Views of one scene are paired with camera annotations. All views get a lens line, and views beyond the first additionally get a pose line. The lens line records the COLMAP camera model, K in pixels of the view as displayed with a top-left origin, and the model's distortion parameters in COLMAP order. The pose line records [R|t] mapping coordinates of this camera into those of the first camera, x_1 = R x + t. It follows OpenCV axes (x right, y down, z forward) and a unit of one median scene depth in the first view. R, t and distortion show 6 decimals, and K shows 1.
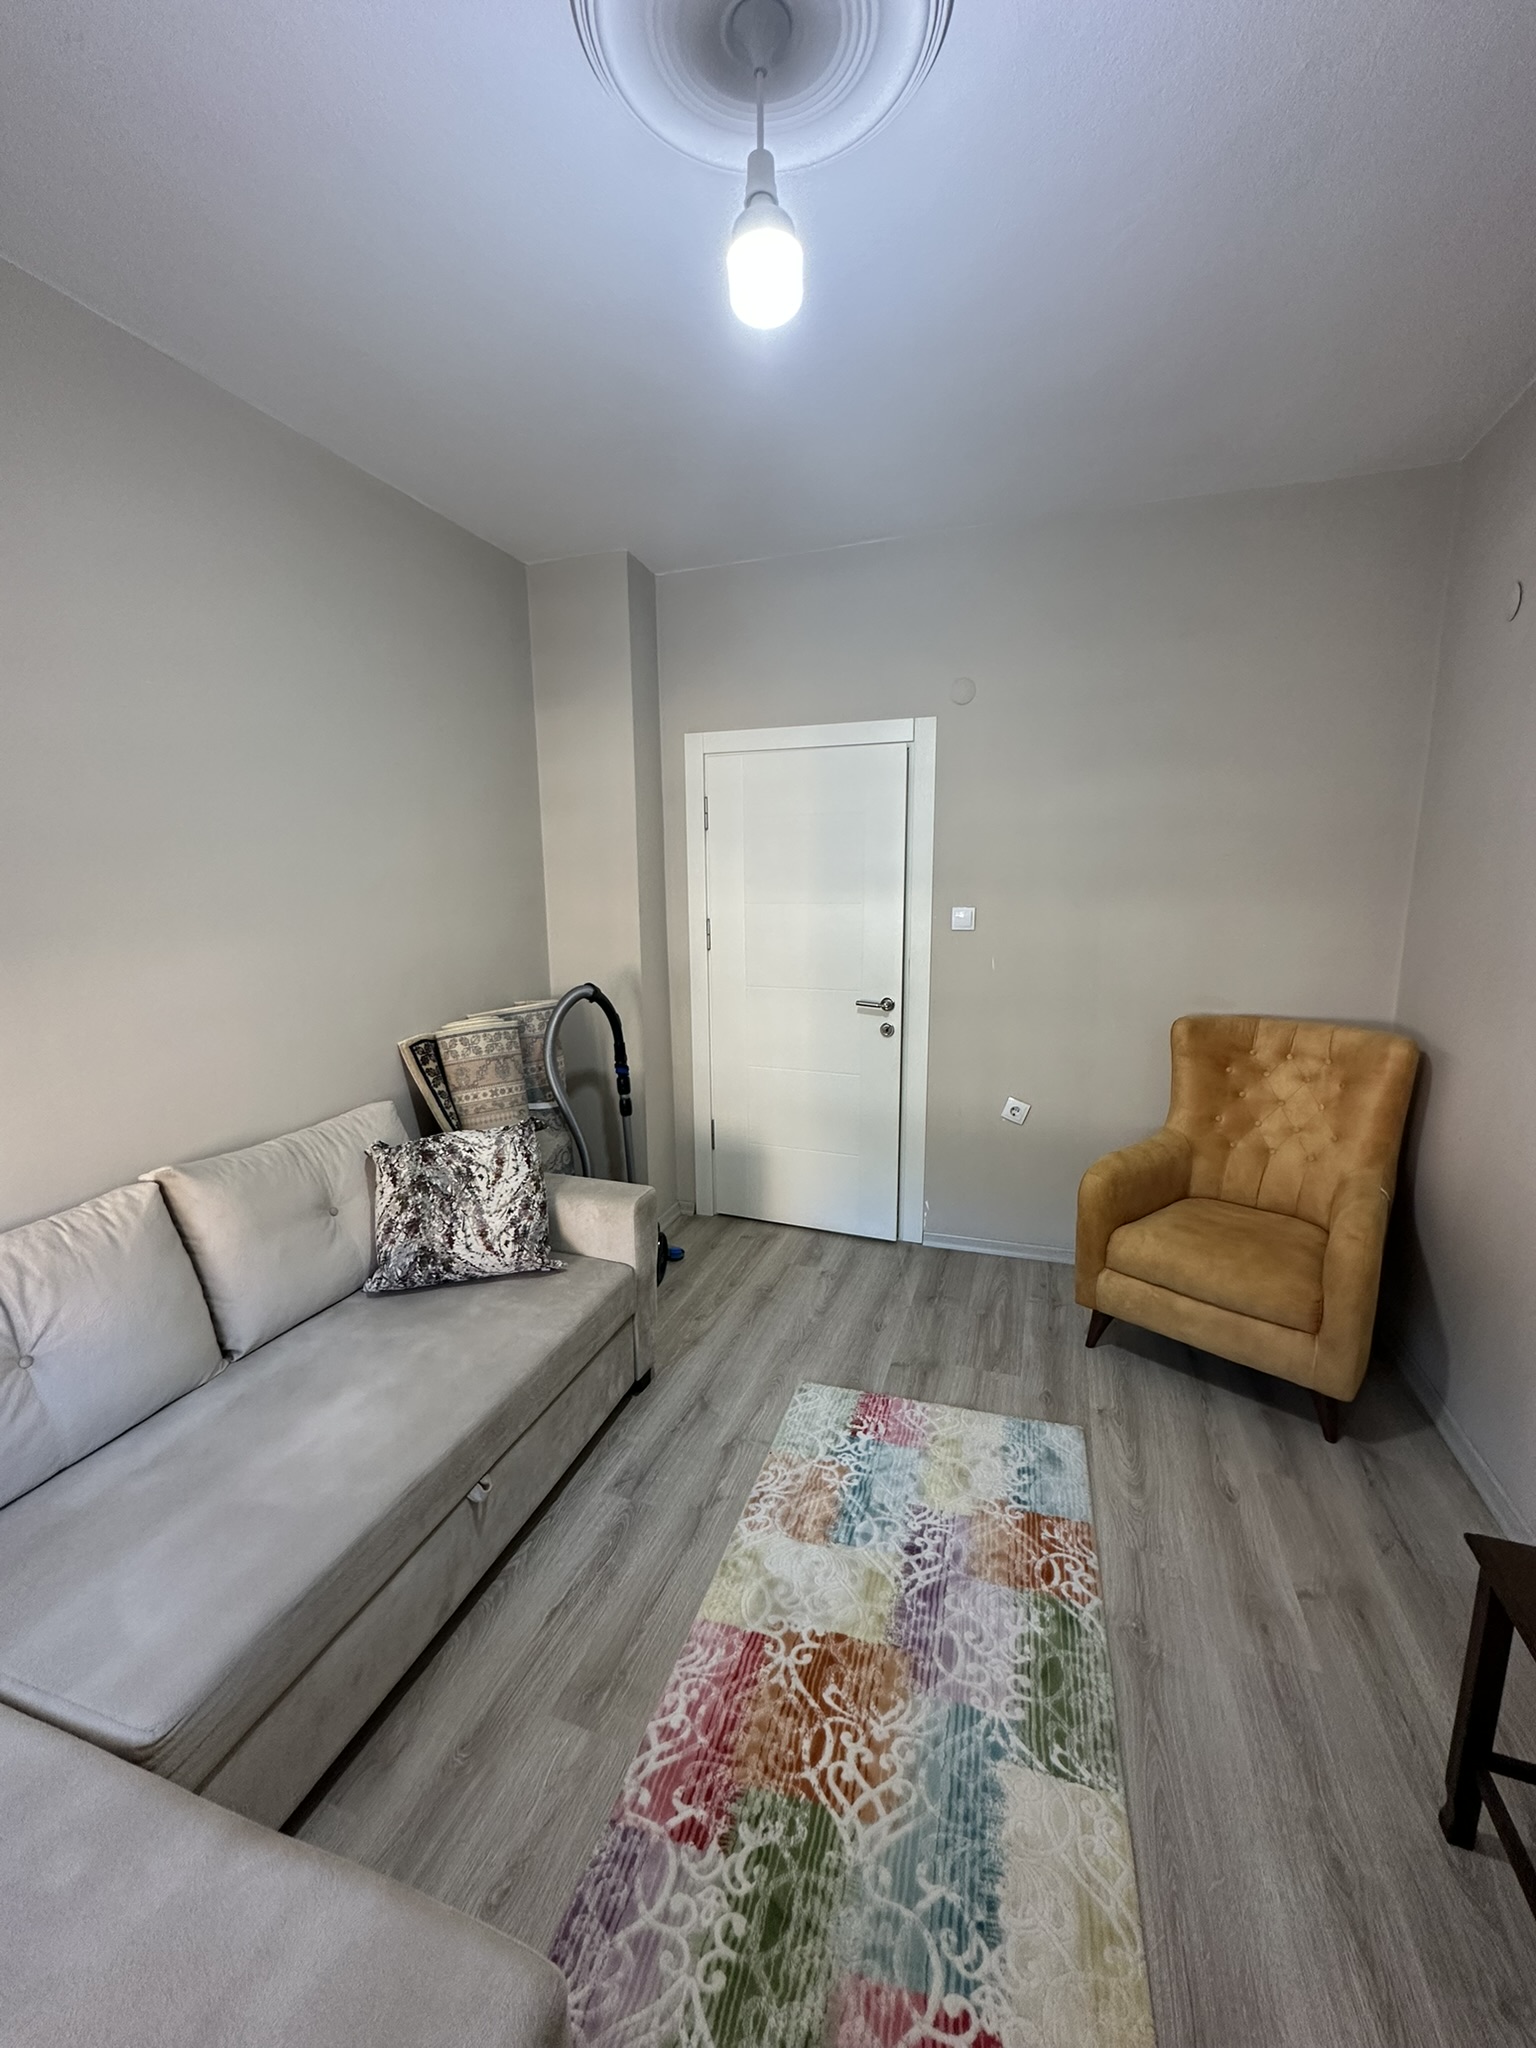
lens RADIAL K [[816.8, 0, 767.2], [0, 816.8, 1026.9], [0, 0, 1]] dist [-0.005199, 0.001775]
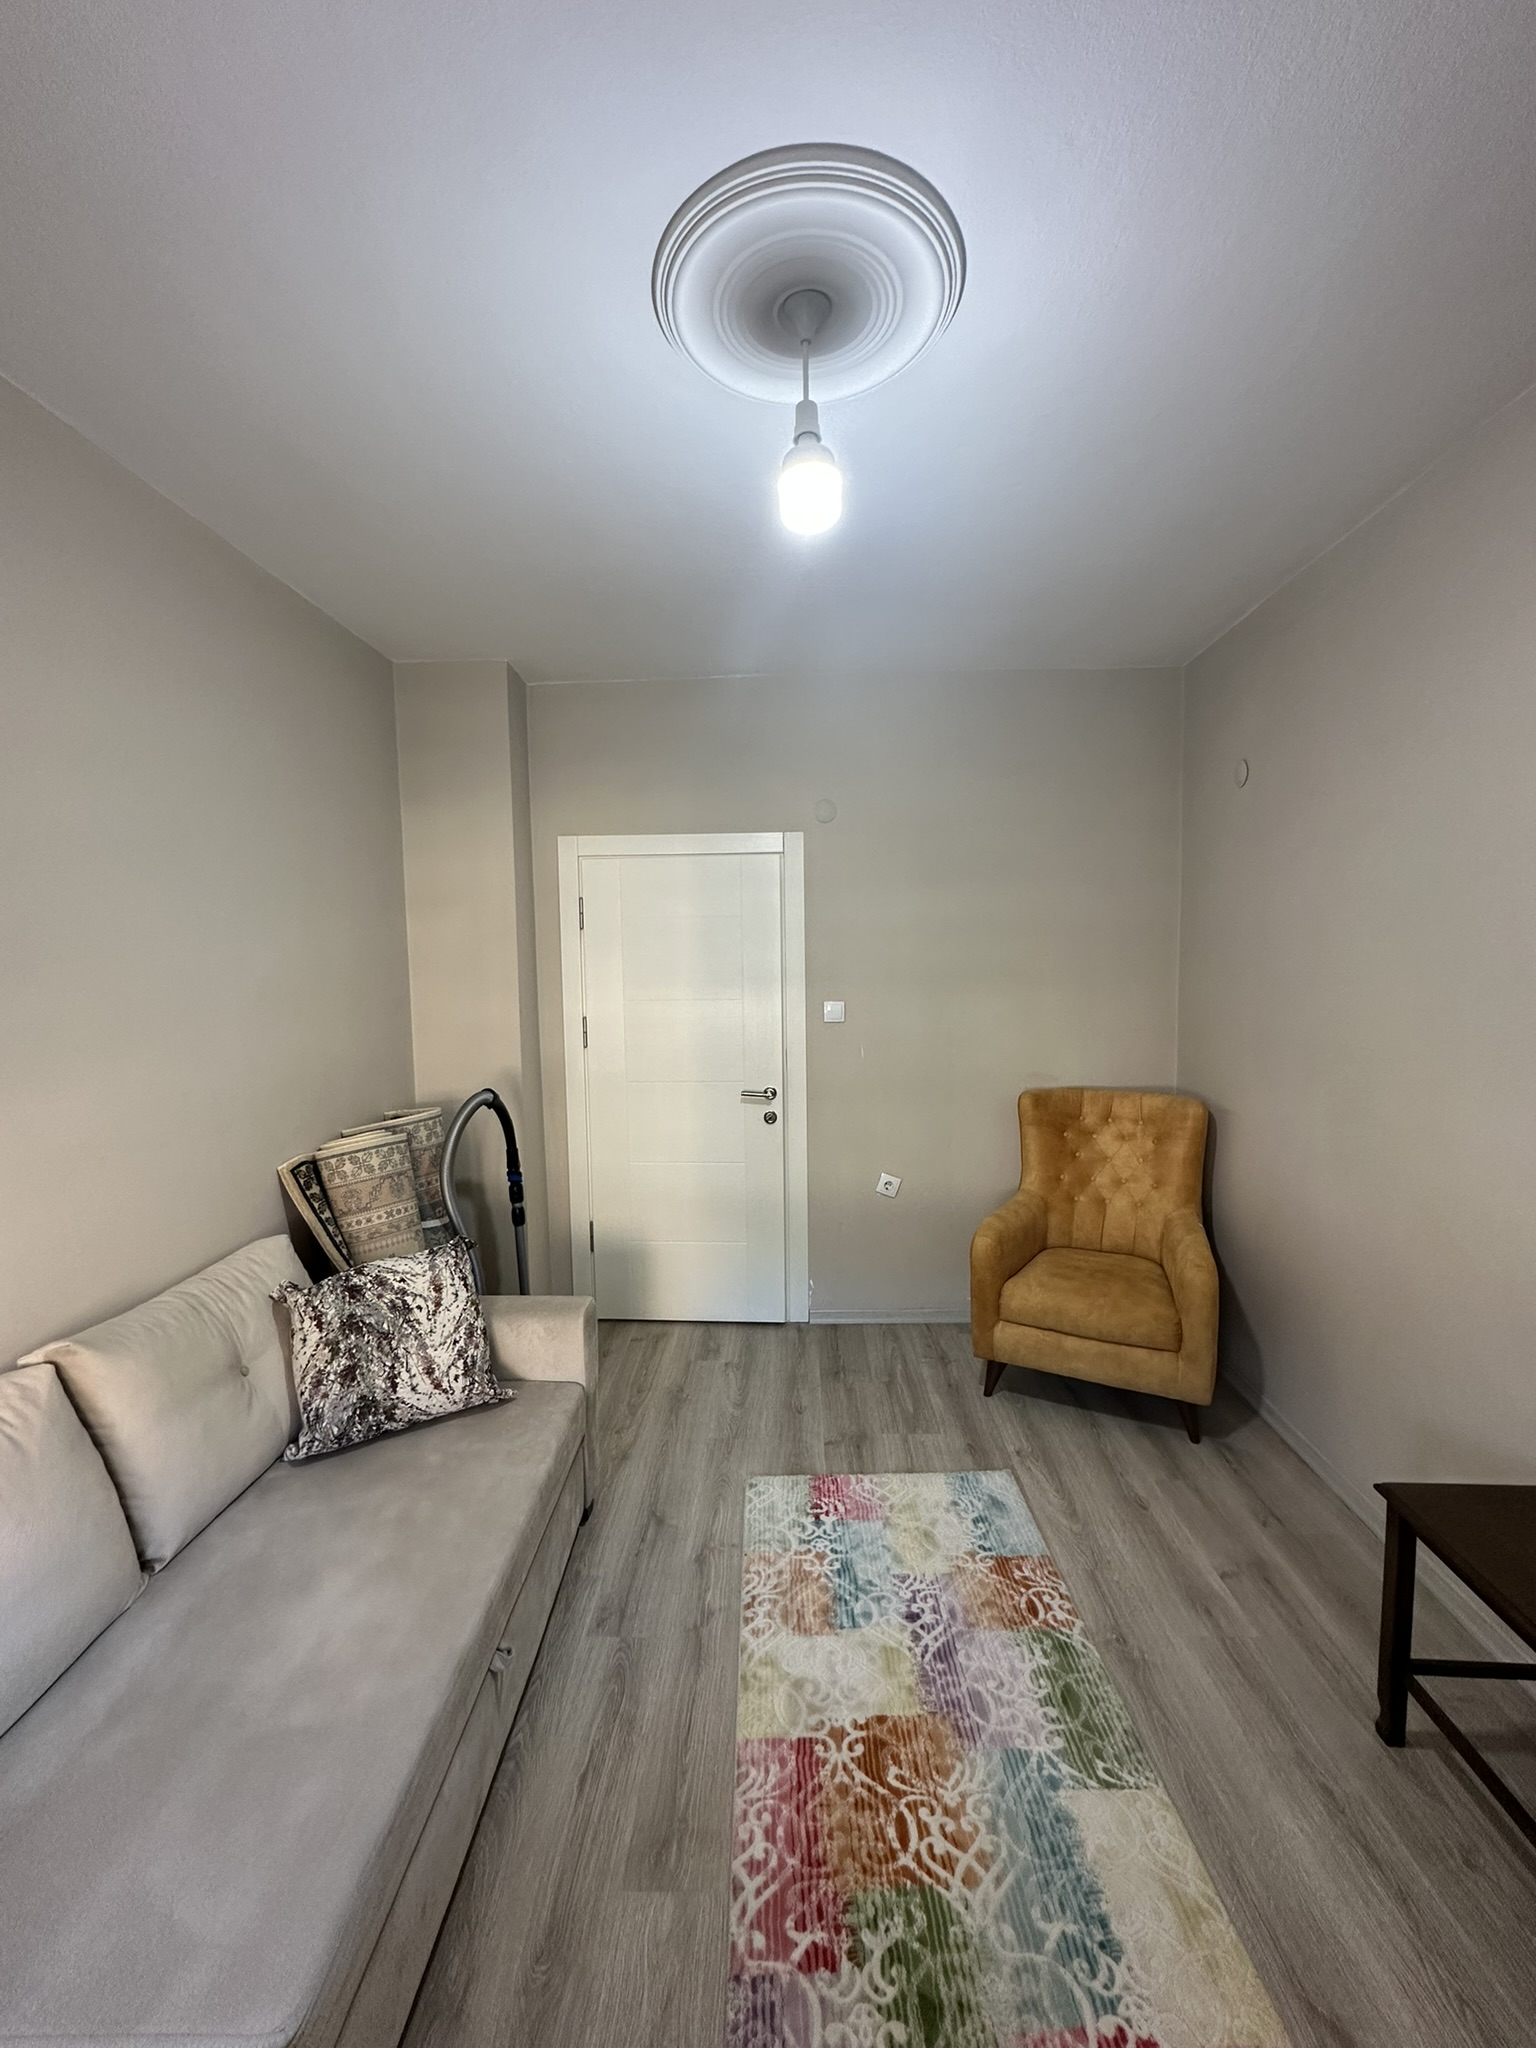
lens RADIAL K [[816.8, 0, 767.2], [0, 816.8, 1026.9], [0, 0, 1]] dist [-0.005199, 0.001775]
pose [[0.955529, -0.028917, 0.293475, -0.323541], [0.058633, 0.993941, -0.092969, -0.030472], [-0.289009, 0.106042, 0.951435, -0.027009]]
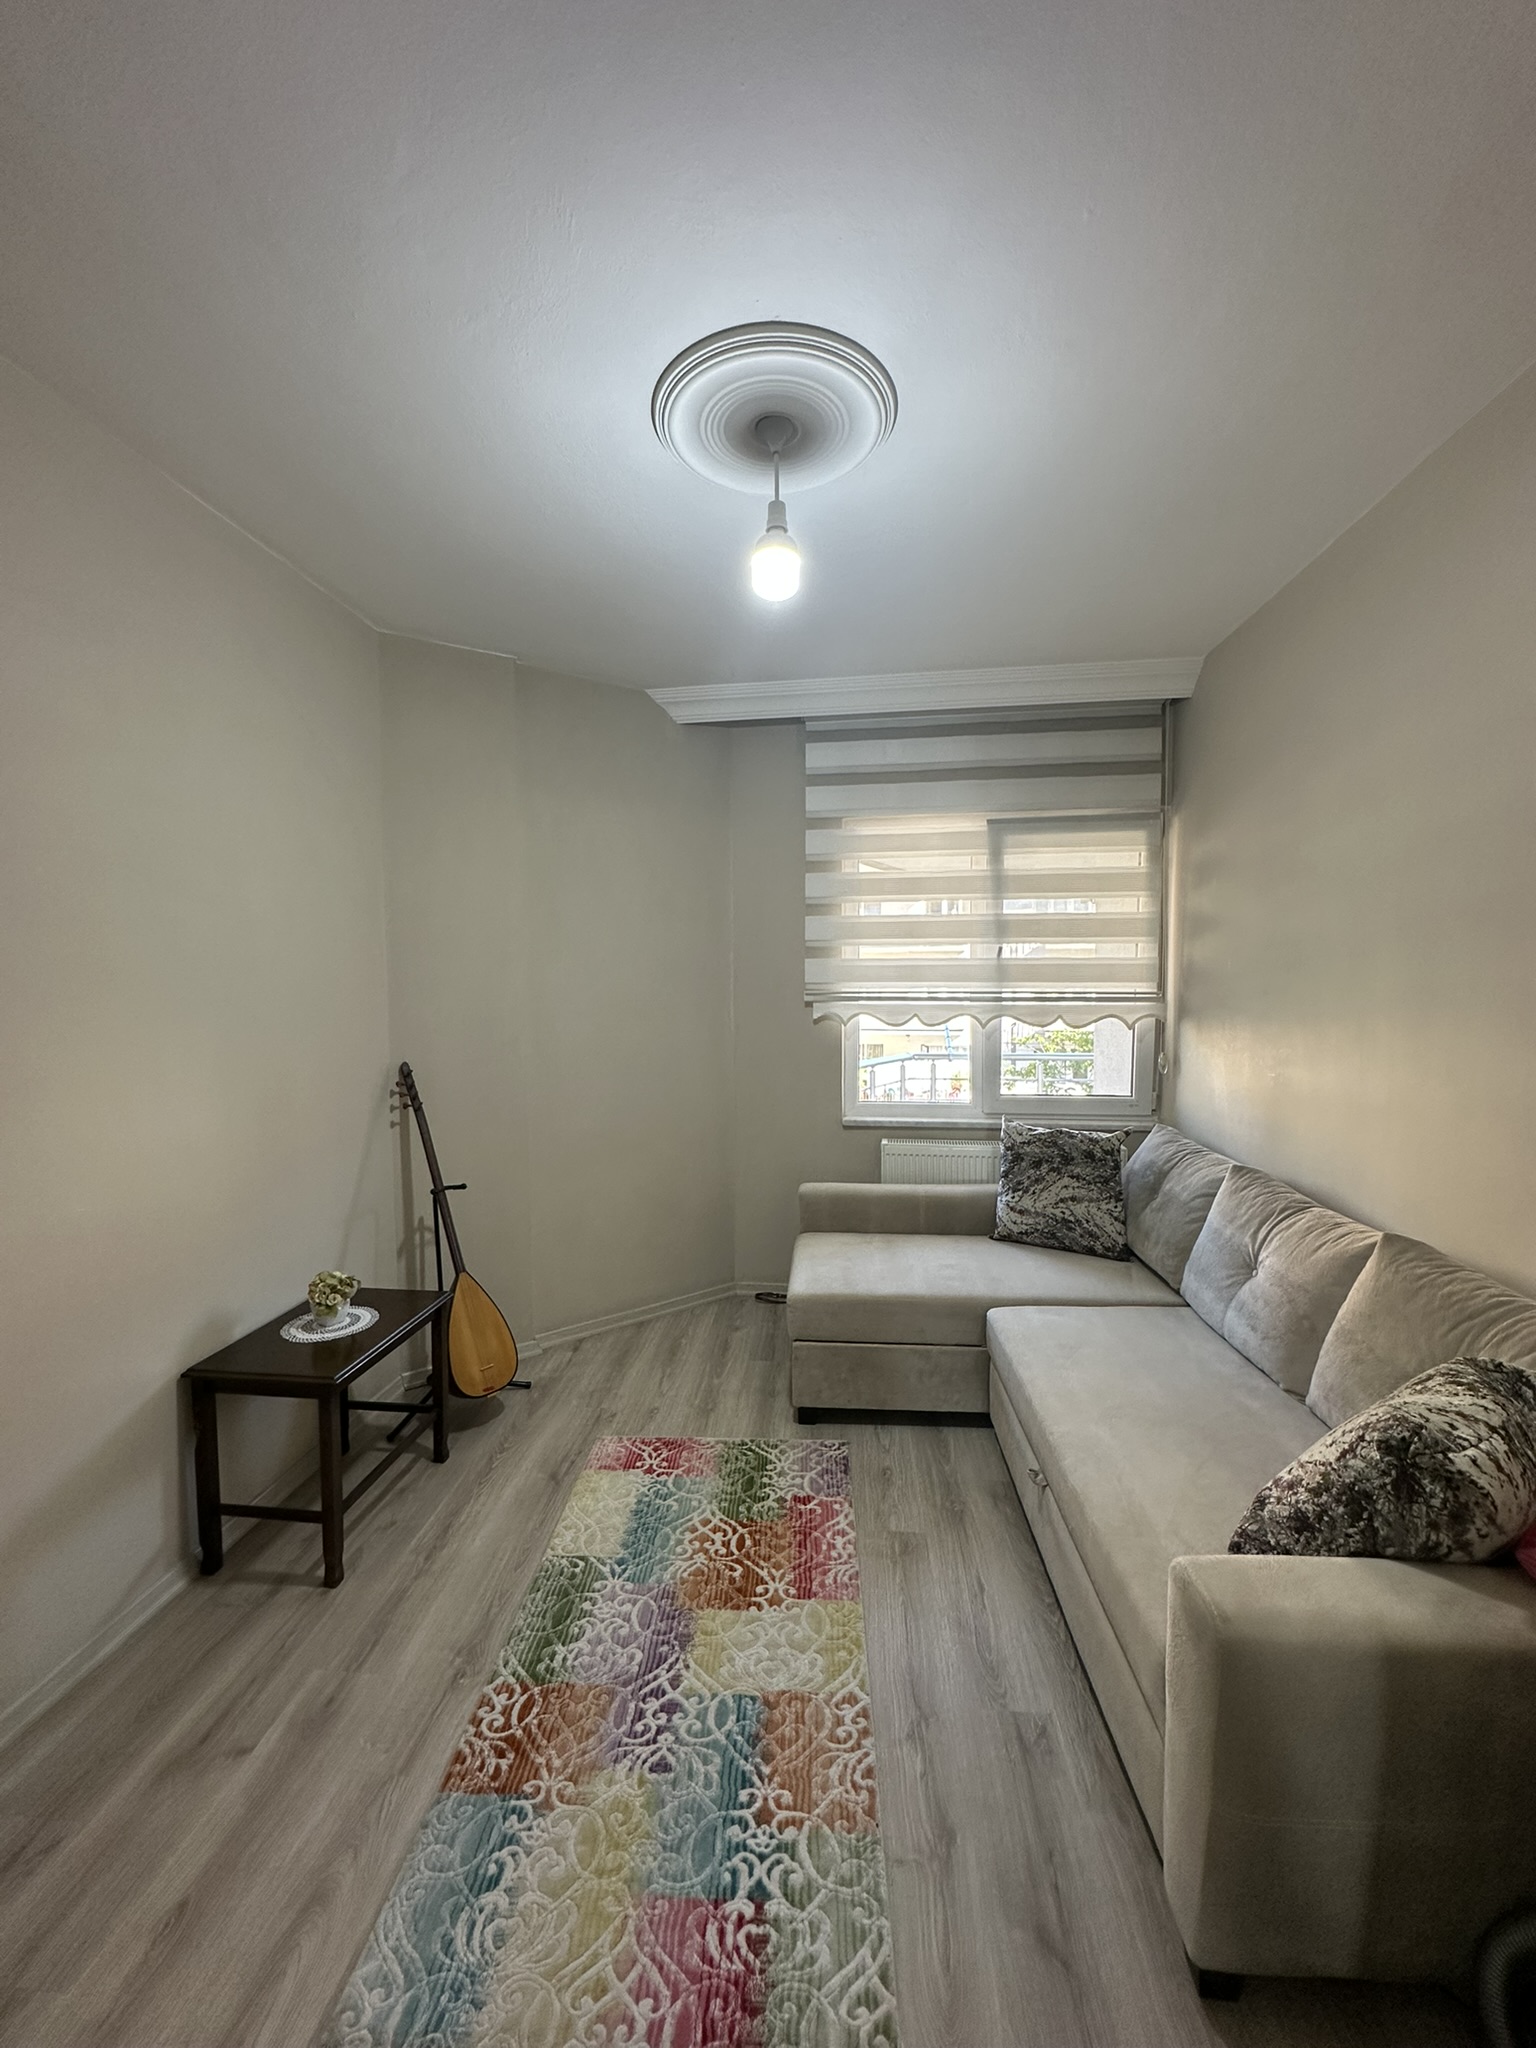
lens RADIAL K [[816.8, 0, 767.2], [0, 816.8, 1026.9], [0, 0, 1]] dist [-0.005199, 0.001775]
pose [[-0.969561, 0.035904, -0.242203, 0.299218], [-0.020866, 0.973475, 0.227838, -0.332057], [0.243959, 0.225957, -0.943095, 1.925733]]
